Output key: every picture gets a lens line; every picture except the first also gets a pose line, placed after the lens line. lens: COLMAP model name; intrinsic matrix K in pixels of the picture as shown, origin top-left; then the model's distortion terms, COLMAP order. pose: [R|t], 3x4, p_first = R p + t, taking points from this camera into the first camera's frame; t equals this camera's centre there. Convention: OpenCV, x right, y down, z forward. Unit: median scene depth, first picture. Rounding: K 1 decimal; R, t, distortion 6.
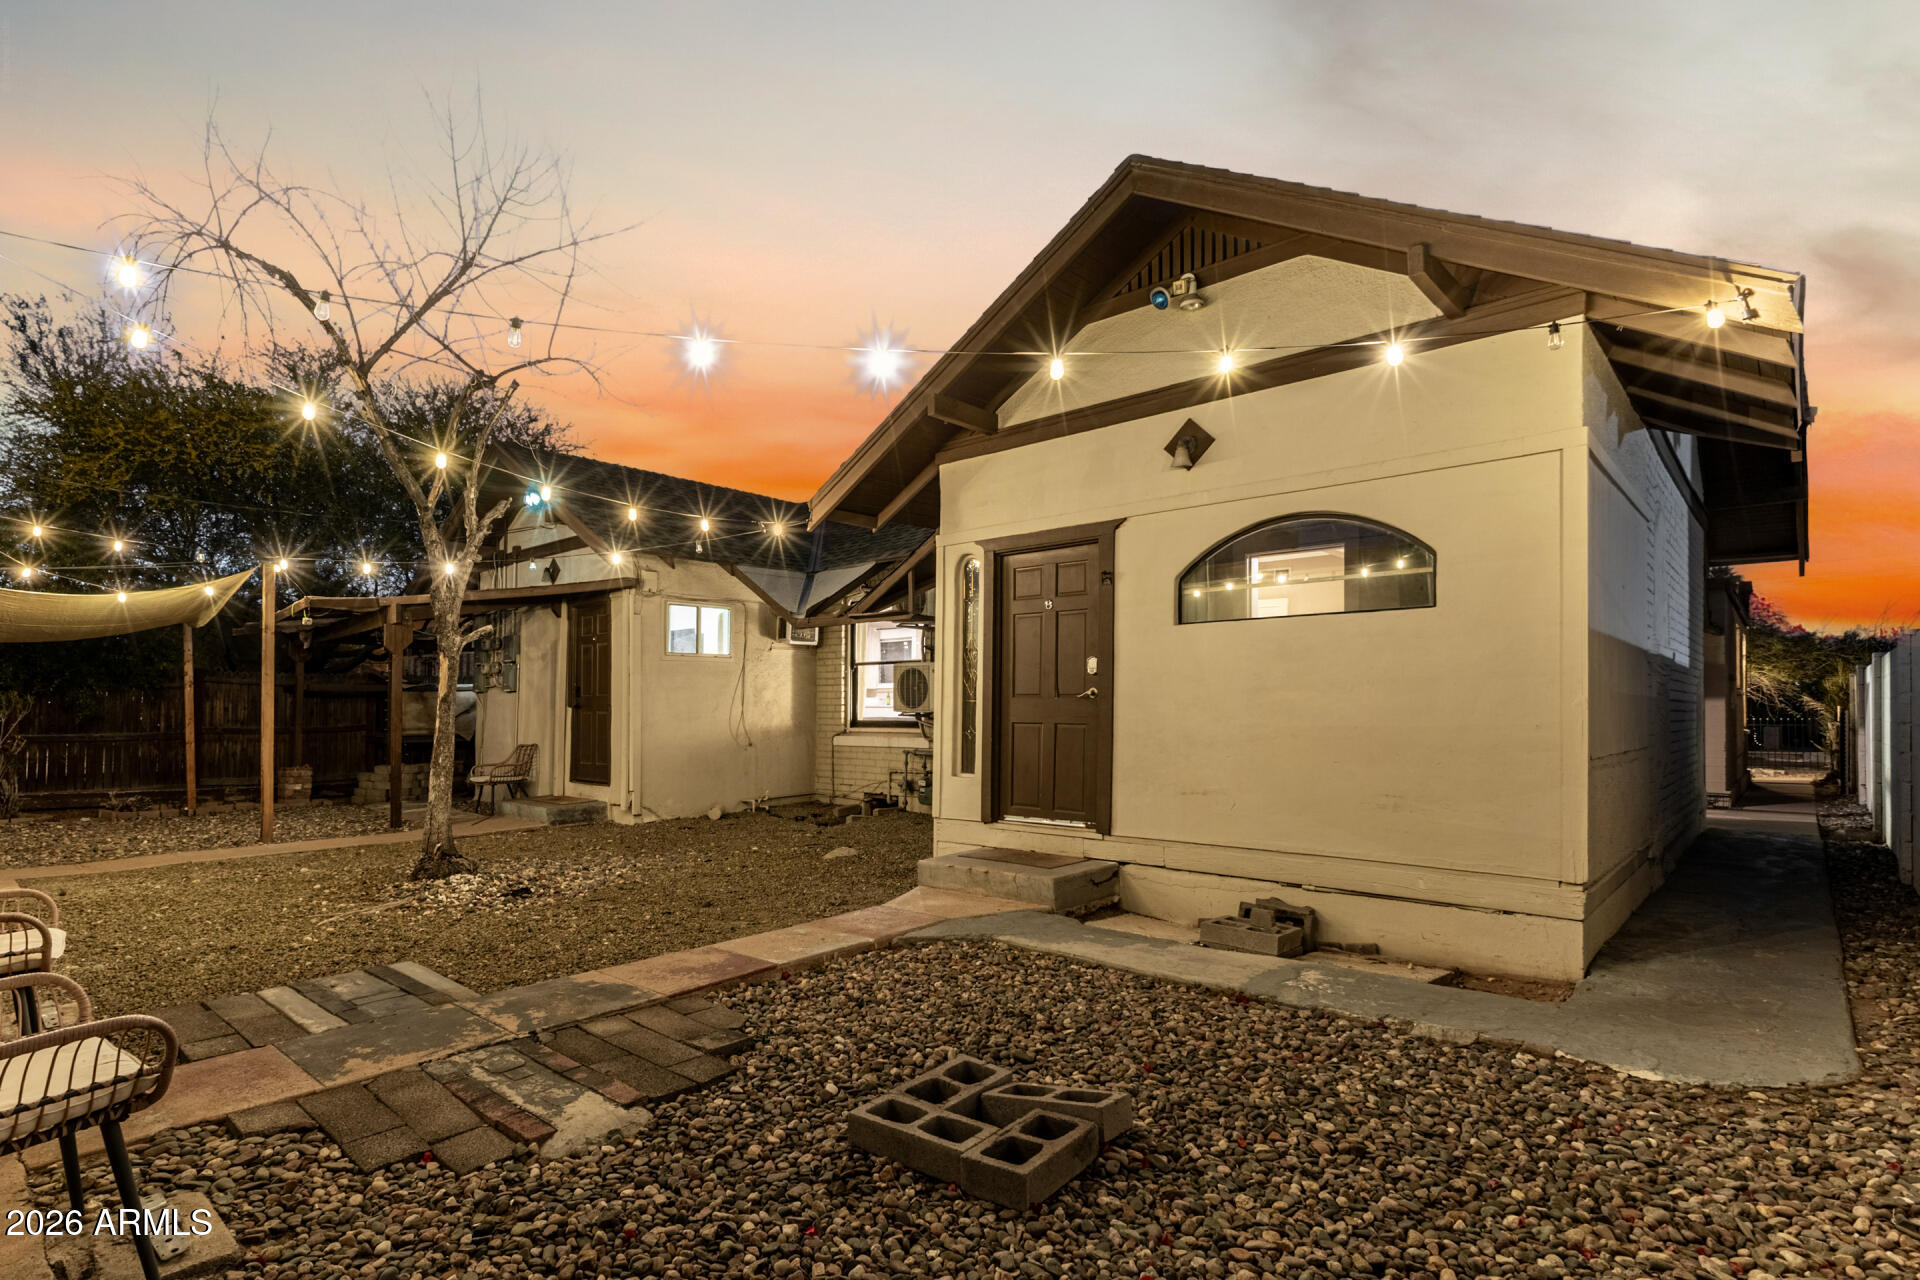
lens RADIAL K [[827.9, 0, 960.0], [0, 827.9, 640.0], [0, 0, 1]] dist [-0.007170, -0.000016]
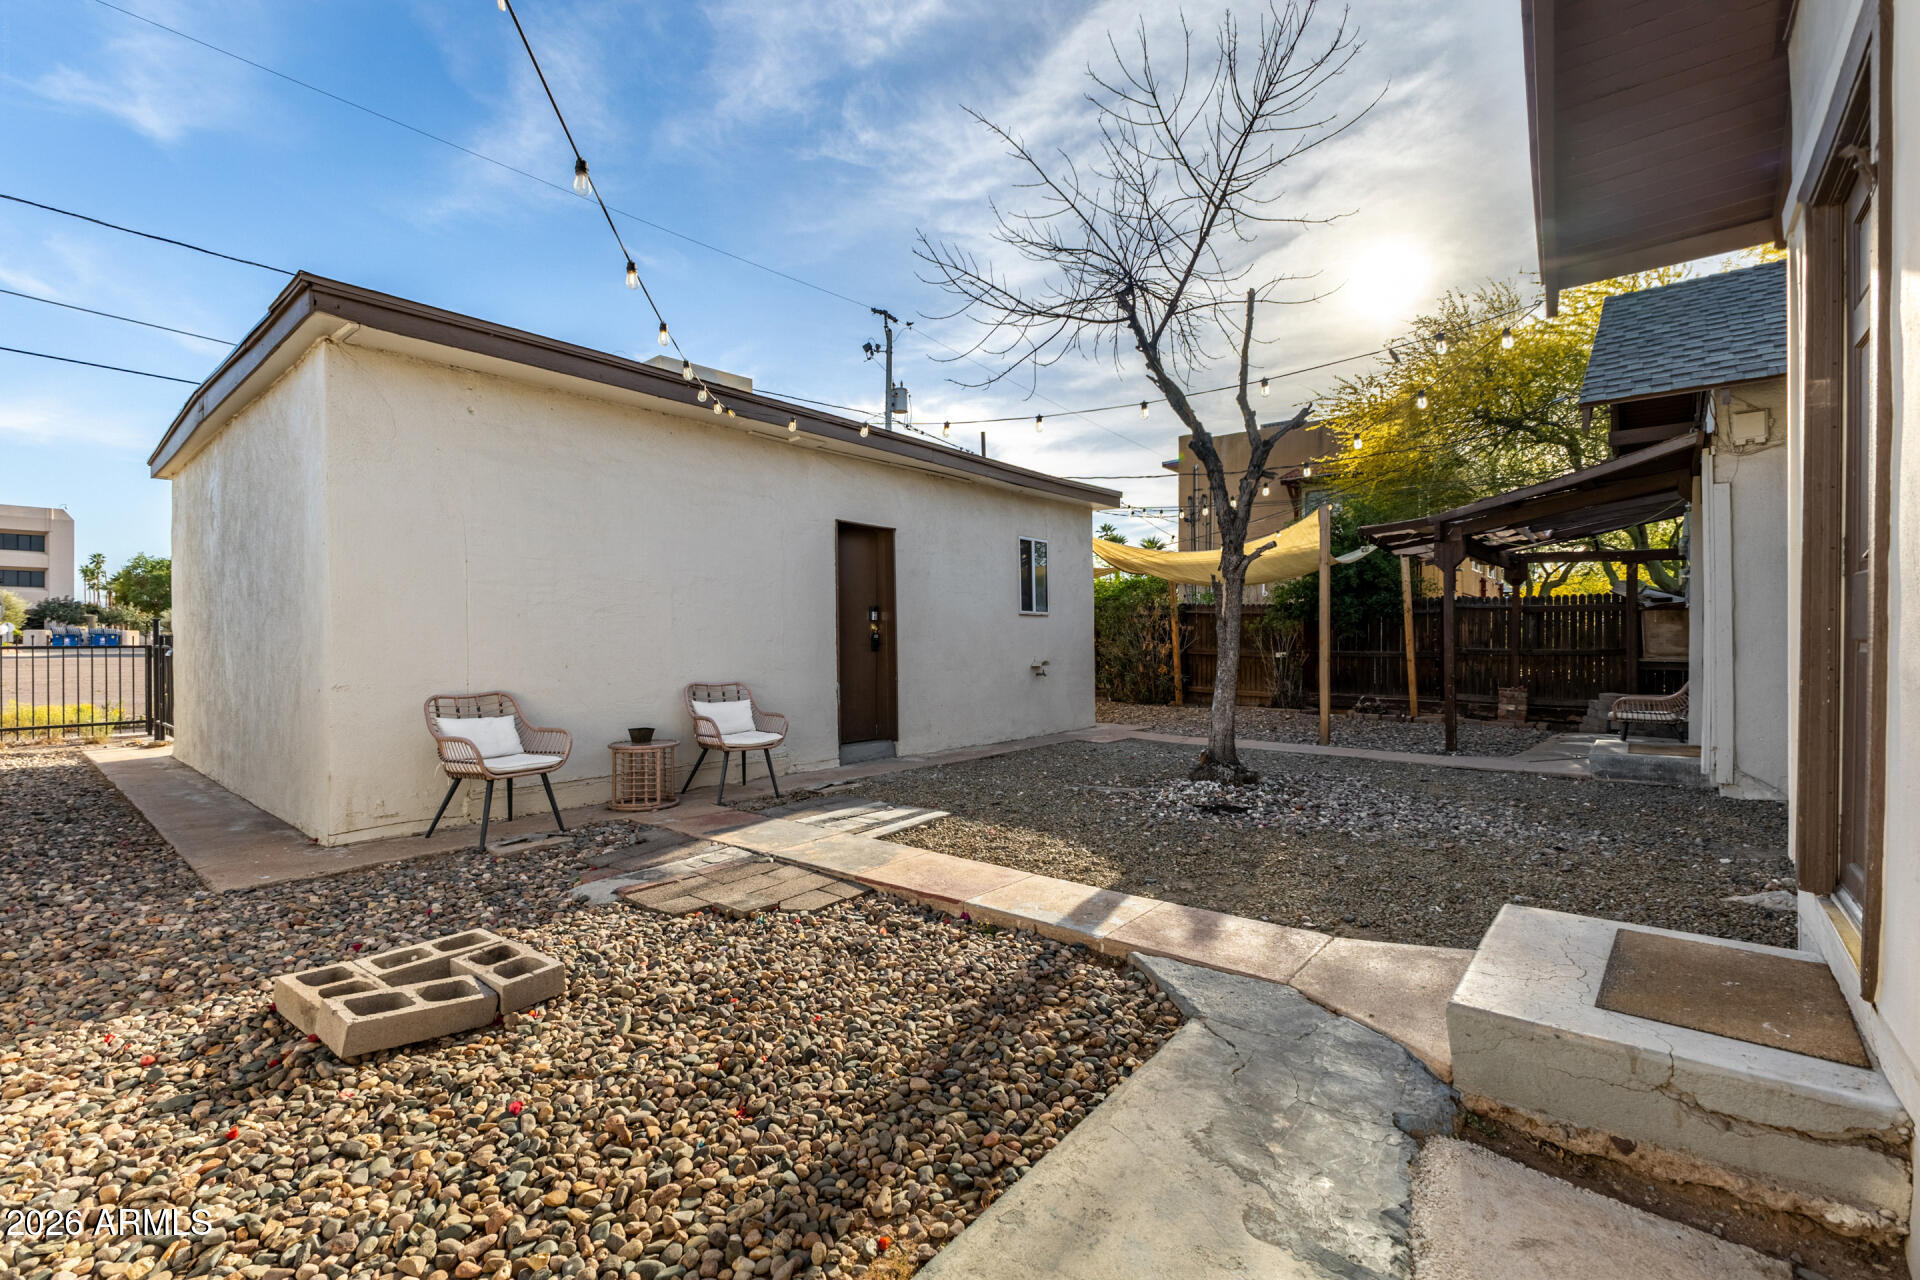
lens RADIAL K [[836.3, 0, 953.3], [0, 836.3, 635.5], [0, 0, 1]] dist [0.001667, 0.000204]
pose [[0.067024, 0.002092, -0.997749, 0.600487], [0.081388, 0.996654, 0.007557, 0.086038], [0.994426, -0.081711, 0.066629, 0.839683]]
